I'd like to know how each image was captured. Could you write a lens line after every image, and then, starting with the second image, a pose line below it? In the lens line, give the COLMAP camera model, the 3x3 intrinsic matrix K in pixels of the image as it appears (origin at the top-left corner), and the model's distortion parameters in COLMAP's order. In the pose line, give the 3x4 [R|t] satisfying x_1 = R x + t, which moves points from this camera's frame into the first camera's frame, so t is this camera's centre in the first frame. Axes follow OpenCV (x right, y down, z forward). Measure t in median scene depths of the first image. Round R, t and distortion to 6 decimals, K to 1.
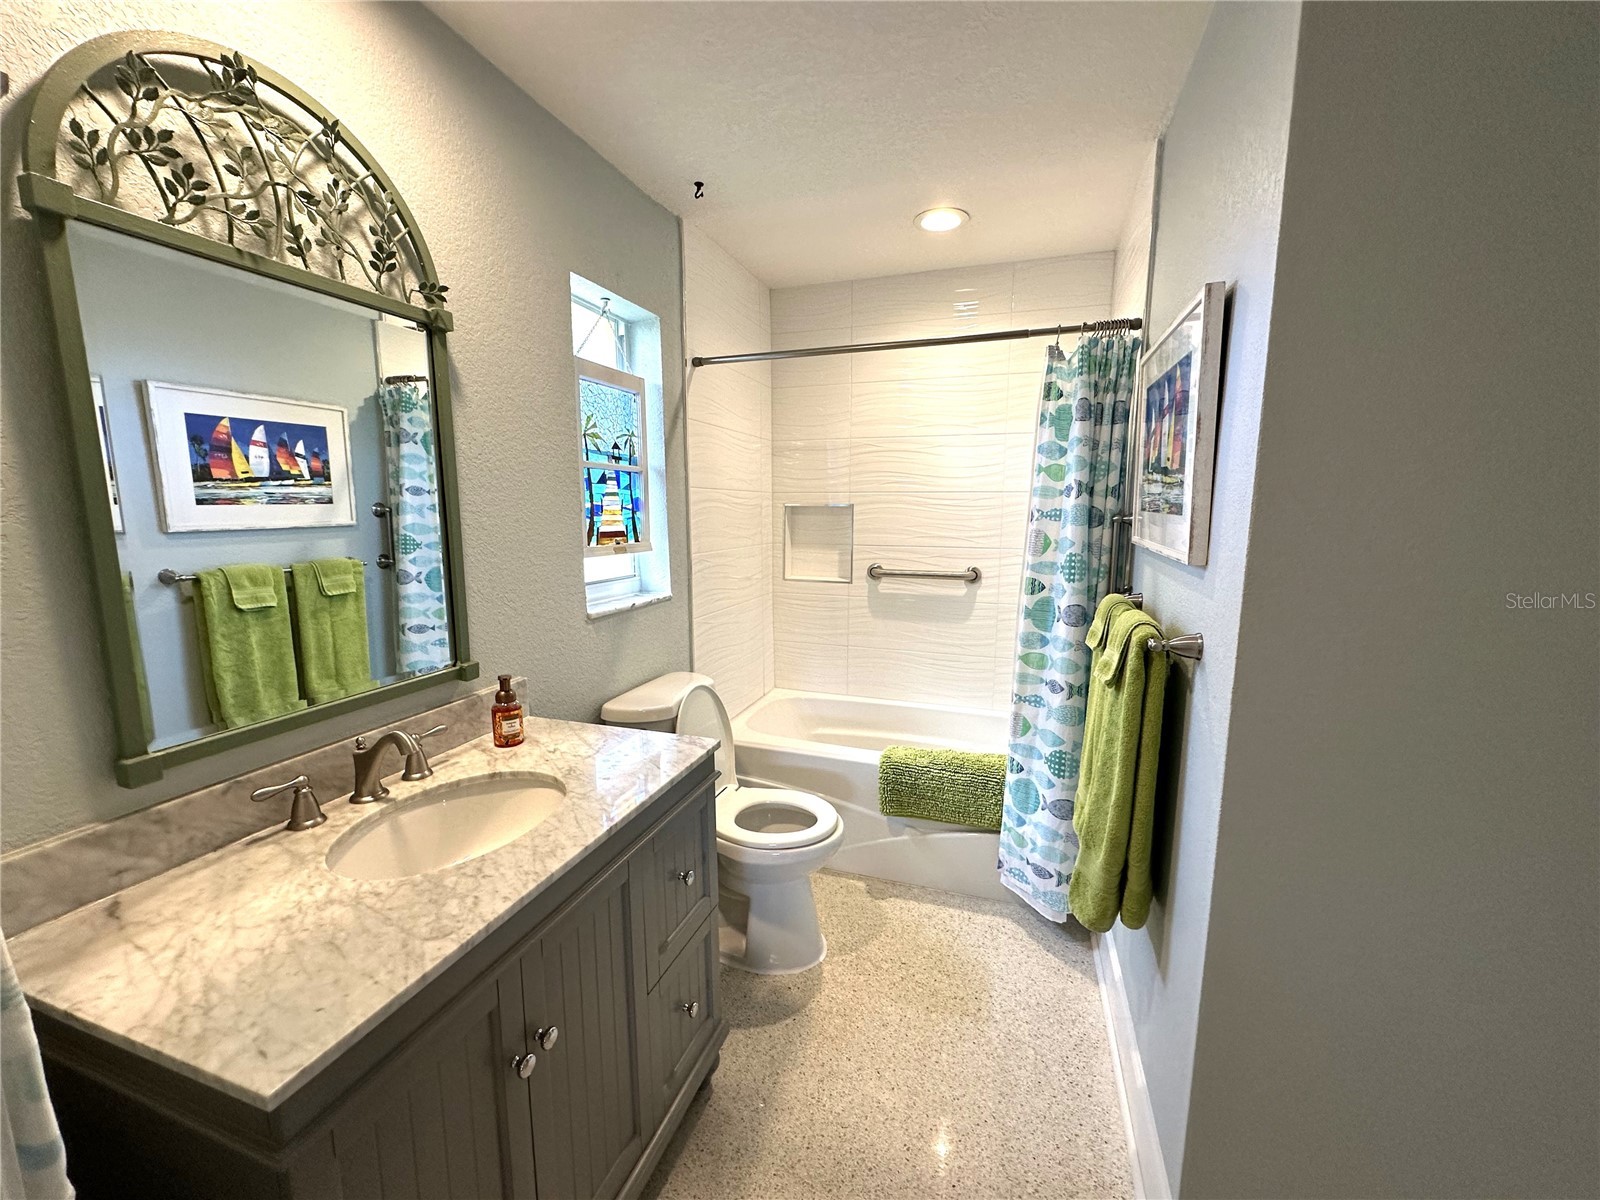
lens RADIAL K [[638.7, 0, 800.0], [0, 638.7, 600.0], [0, 0, 1]] dist [0.000322, 0.000096]
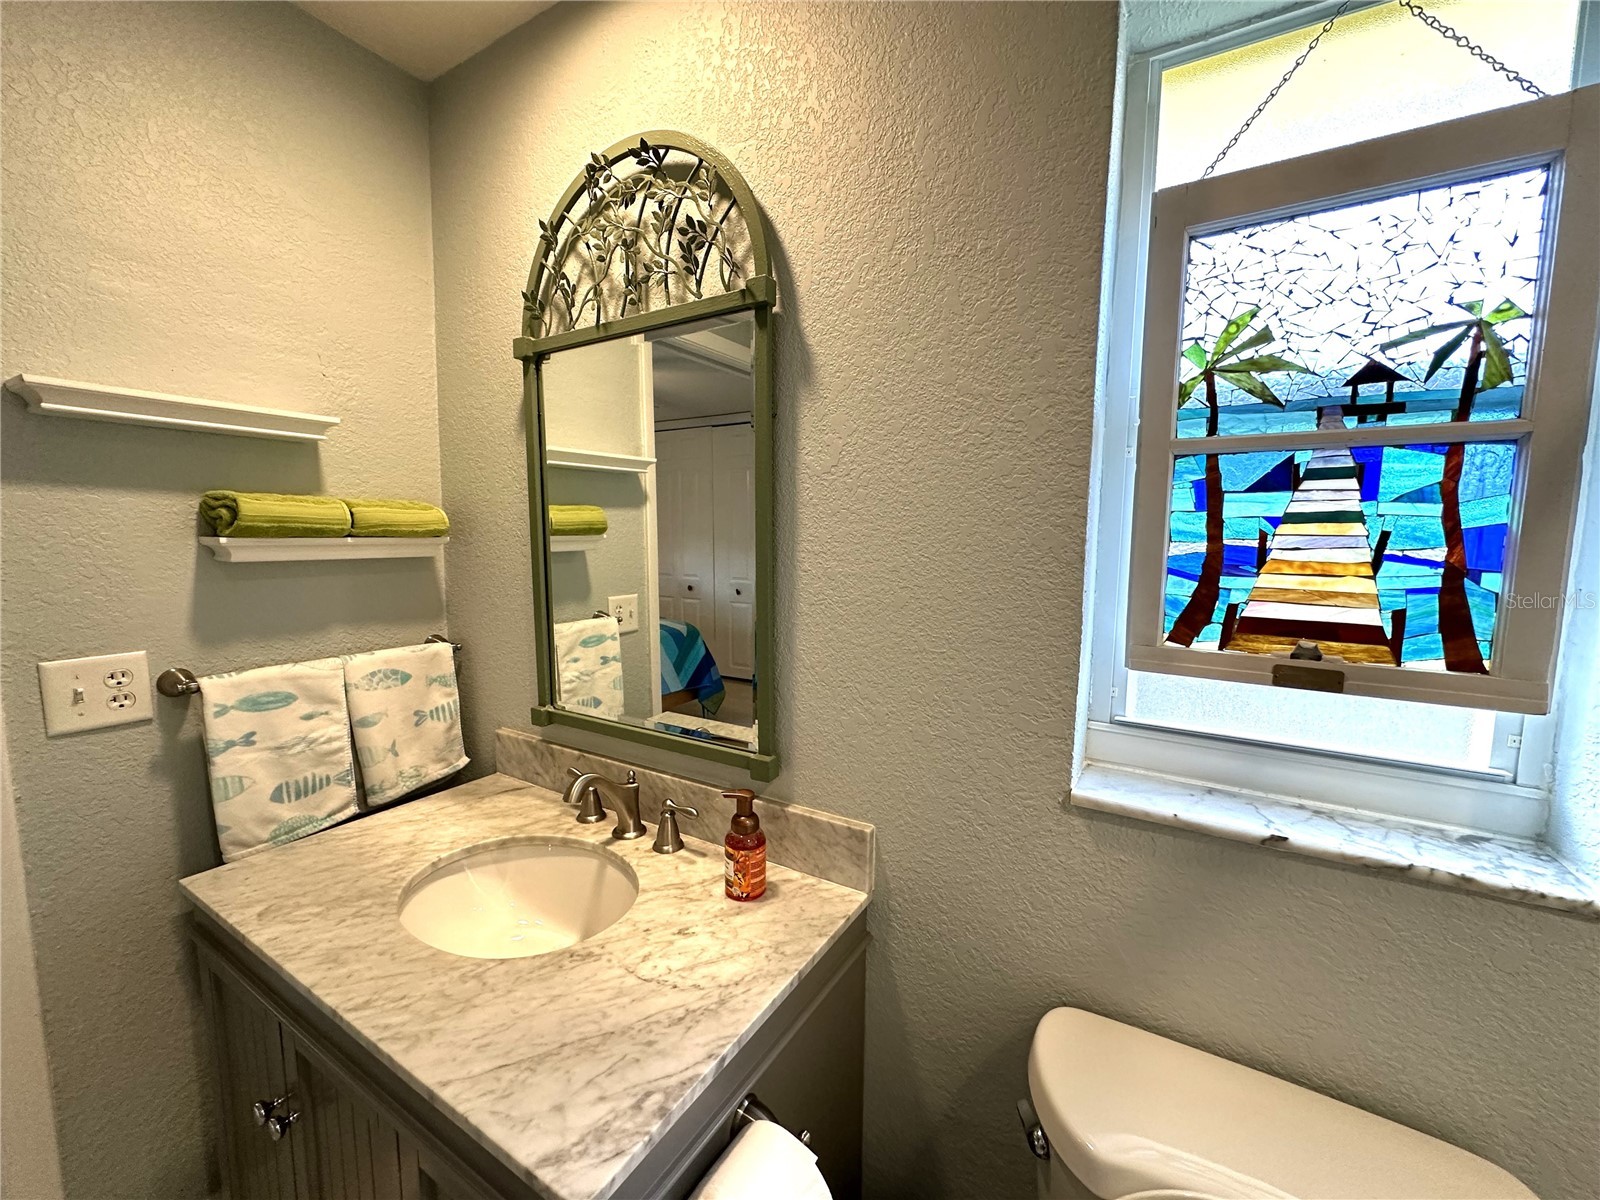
lens RADIAL K [[638.7, 0, 800.0], [0, 638.7, 600.0], [0, 0, 1]] dist [0.000322, 0.000096]
pose [[-0.218612, 0.099237, -0.970753, 0.116596], [-0.149158, 0.979727, 0.133744, -0.129947], [0.964345, 0.174034, -0.199378, 0.829938]]
